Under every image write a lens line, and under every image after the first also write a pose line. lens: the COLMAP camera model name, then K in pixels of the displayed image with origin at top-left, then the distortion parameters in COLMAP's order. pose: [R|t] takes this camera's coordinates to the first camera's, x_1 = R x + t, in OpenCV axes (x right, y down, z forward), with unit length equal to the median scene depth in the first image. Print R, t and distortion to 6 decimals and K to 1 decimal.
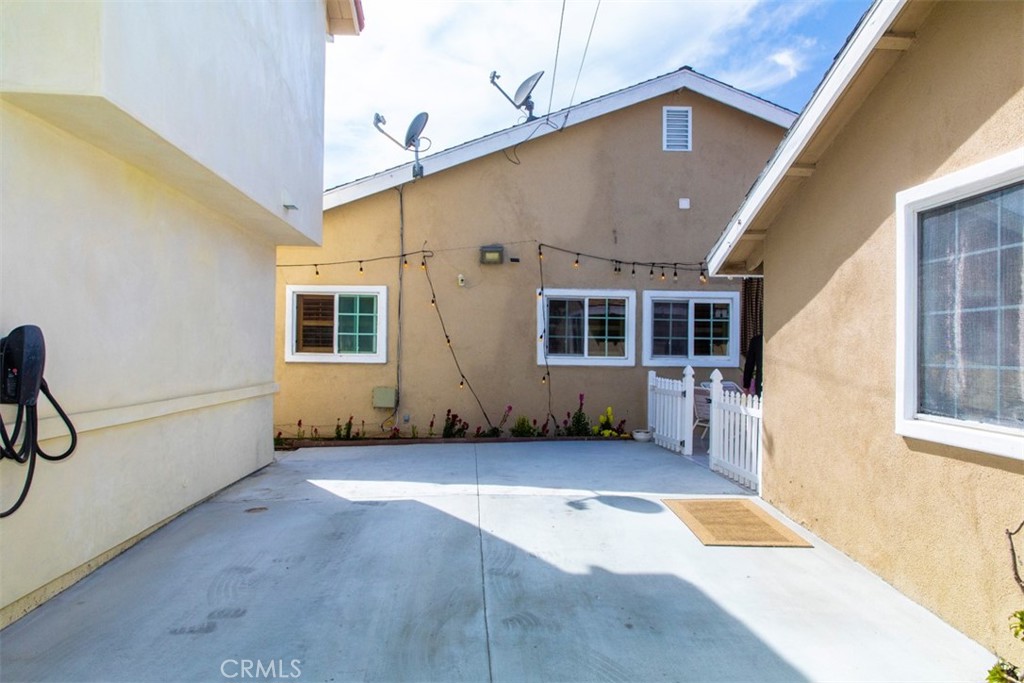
lens RADIAL K [[687.7, 0, 509.2], [0, 687.7, 343.2], [0, 0, 1]] dist [0.001515, -0.001522]
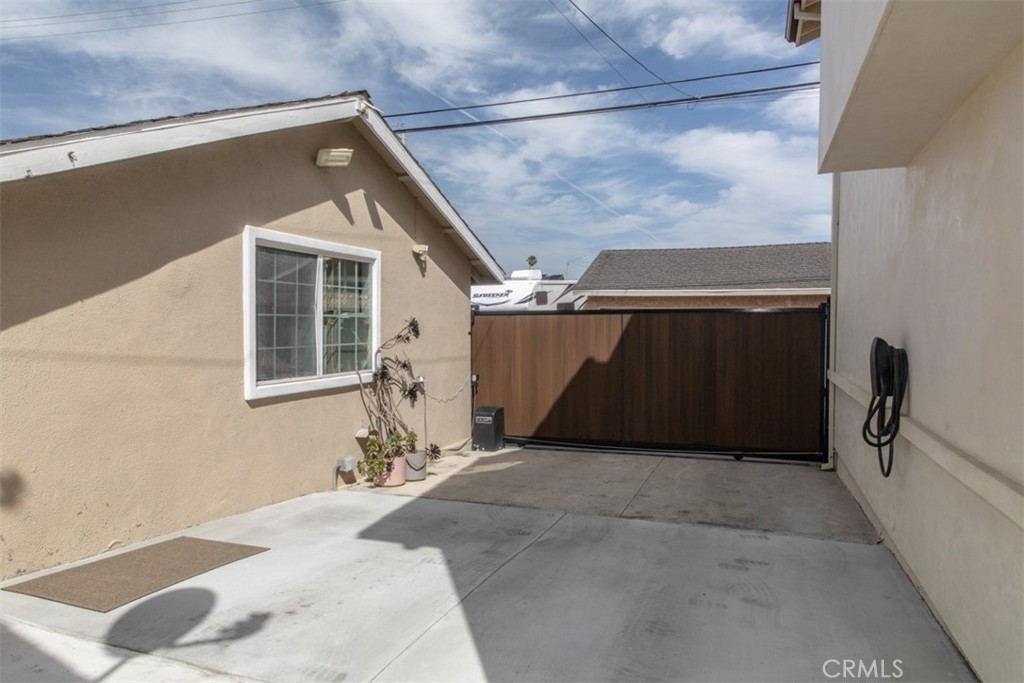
lens RADIAL K [[687.7, 0, 509.6], [0, 687.7, 338.1], [0, 0, 1]] dist [0.001515, -0.001522]
pose [[-0.922507, -0.025448, 0.385141, -0.494319], [-0.019225, 0.999615, 0.020000, -0.033170], [-0.385502, 0.011046, -0.922641, 2.246045]]
